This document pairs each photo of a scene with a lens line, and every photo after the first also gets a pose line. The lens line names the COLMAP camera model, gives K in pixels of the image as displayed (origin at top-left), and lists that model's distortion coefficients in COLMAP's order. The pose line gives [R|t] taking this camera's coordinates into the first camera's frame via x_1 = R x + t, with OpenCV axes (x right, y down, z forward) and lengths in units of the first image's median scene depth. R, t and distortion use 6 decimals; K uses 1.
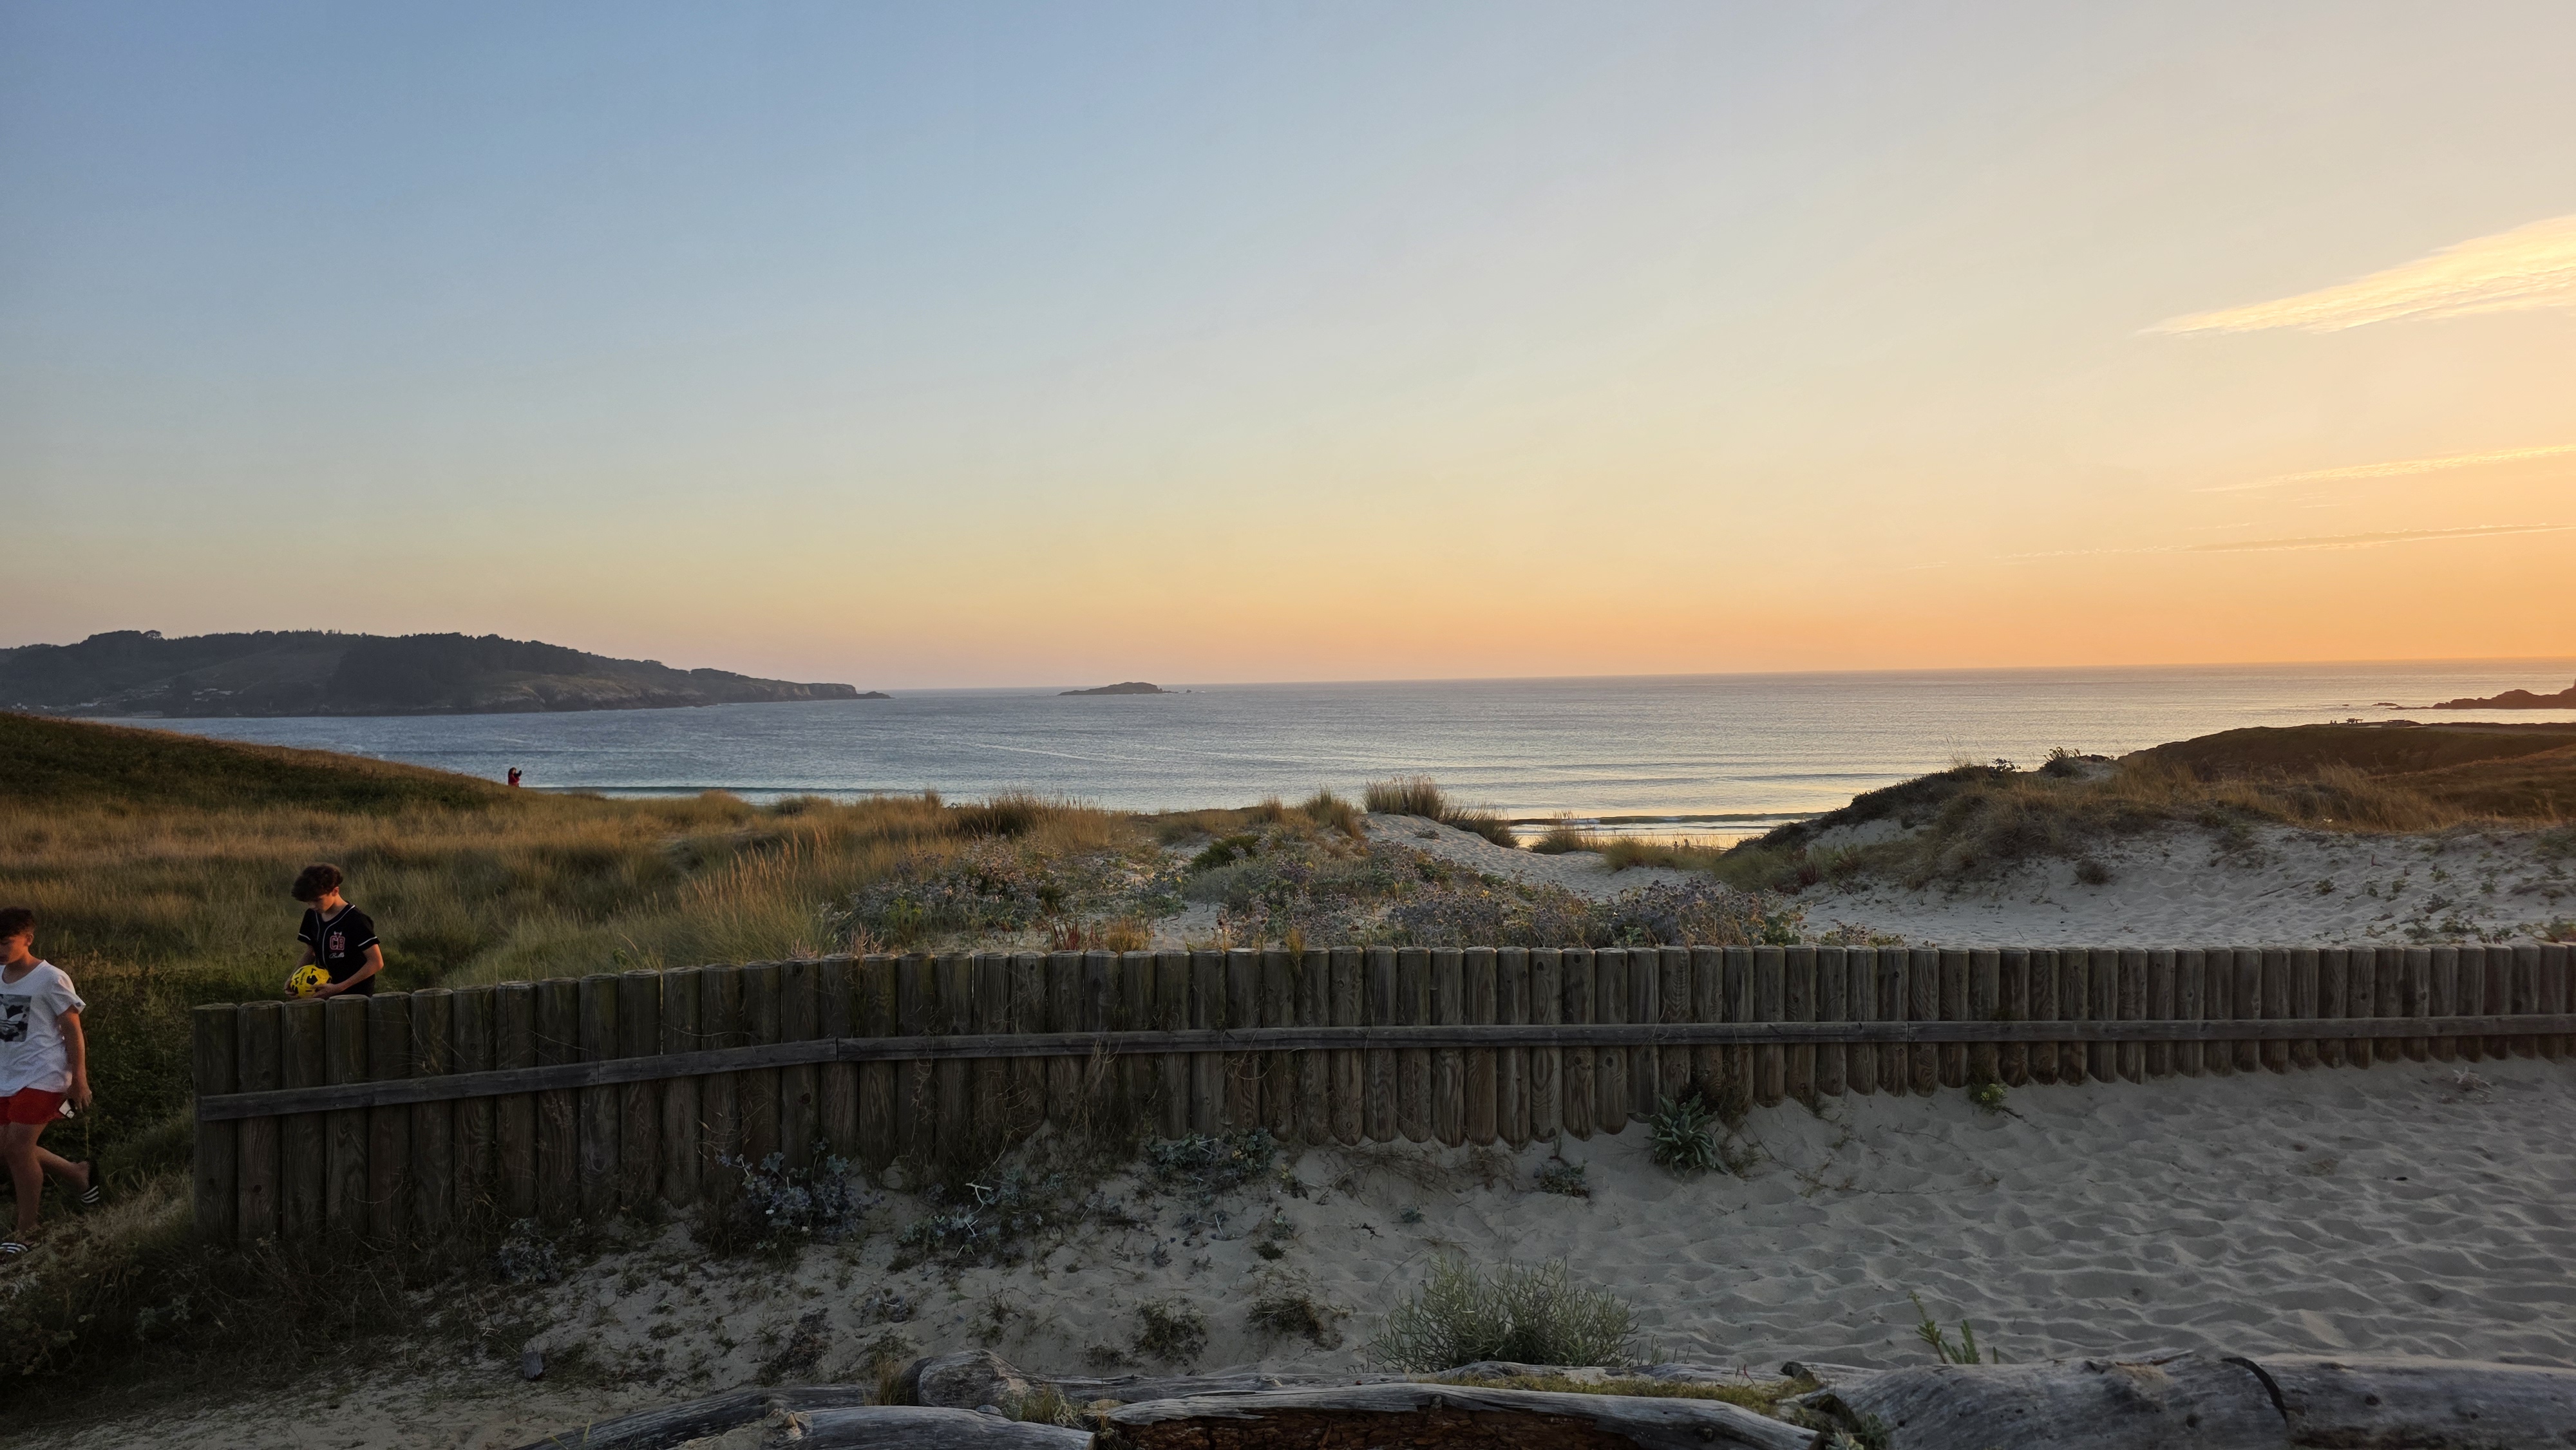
lens RADIAL K [[1727.5, 0, 1287.0], [0, 1727.5, 717.3], [0, 0, 1]] dist [0.035113, -0.018114]
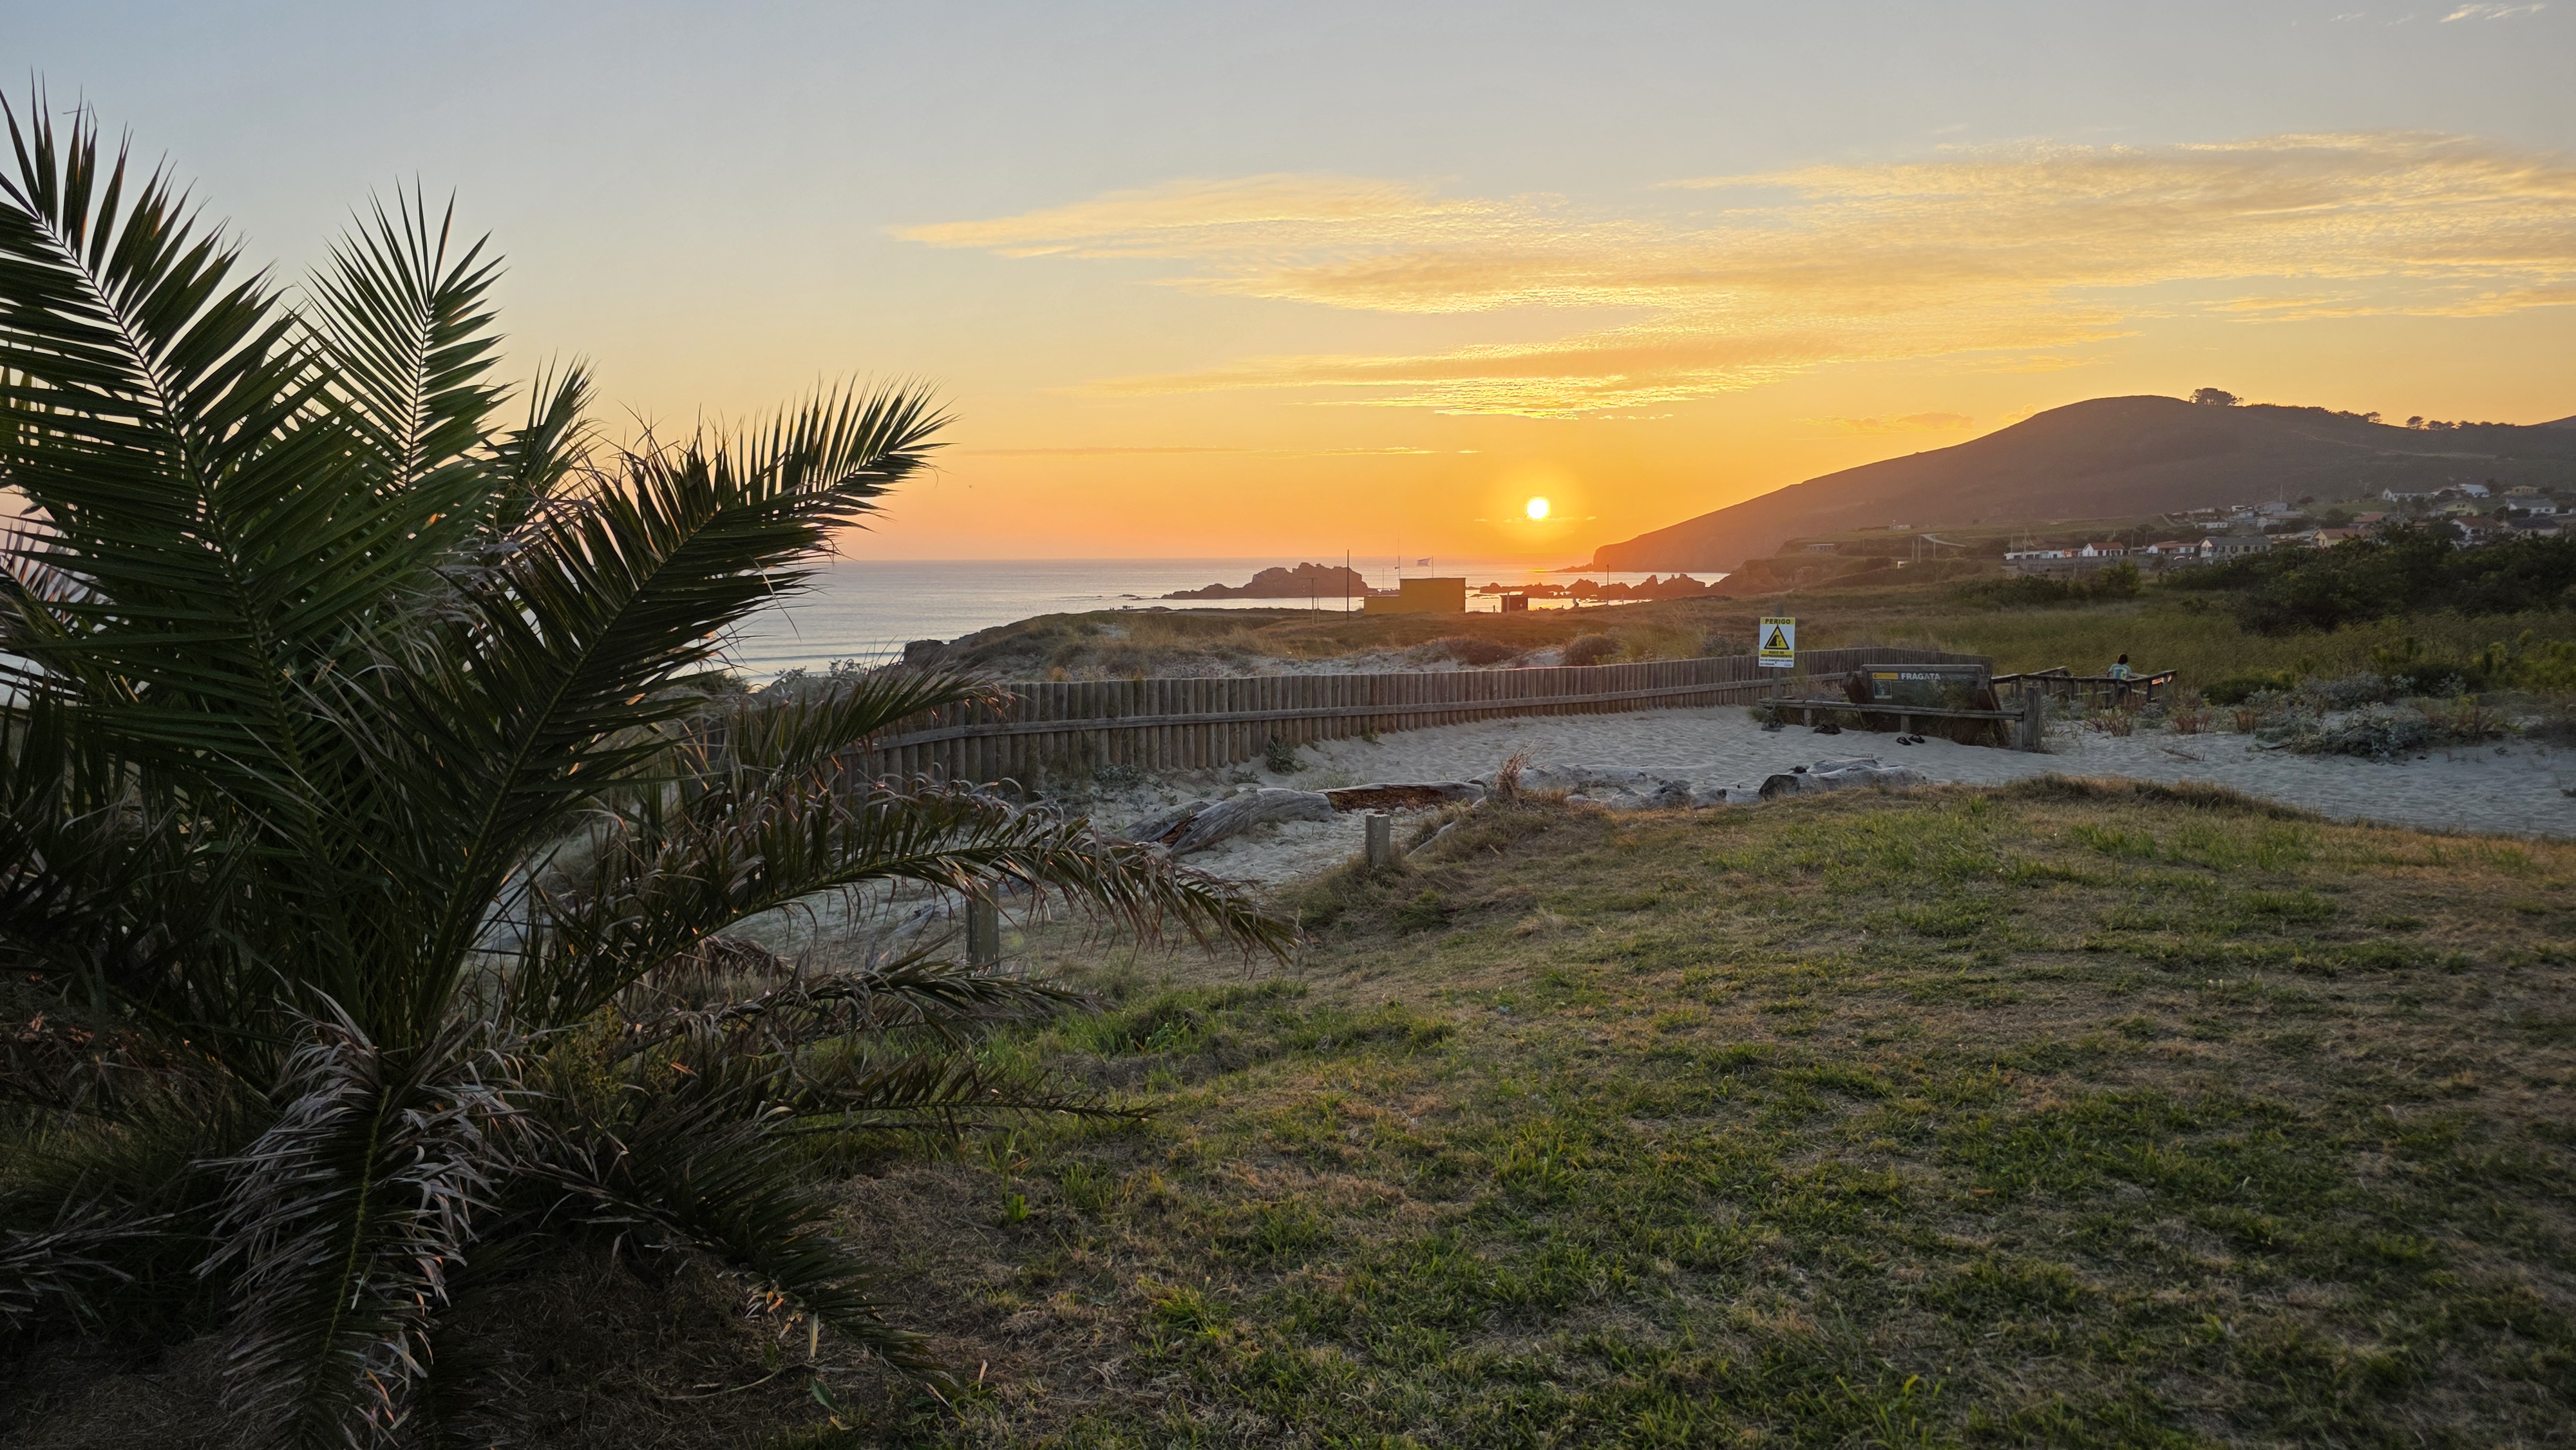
lens RADIAL K [[1727.5, 0, 1289.4], [0, 1727.5, 725.4], [0, 0, 1]] dist [0.035113, -0.018114]
pose [[0.786228, -0.049299, 0.615966, -1.035608], [0.008928, 0.997615, 0.068449, 0.047410], [-0.617871, -0.048317, 0.784793, -0.670545]]
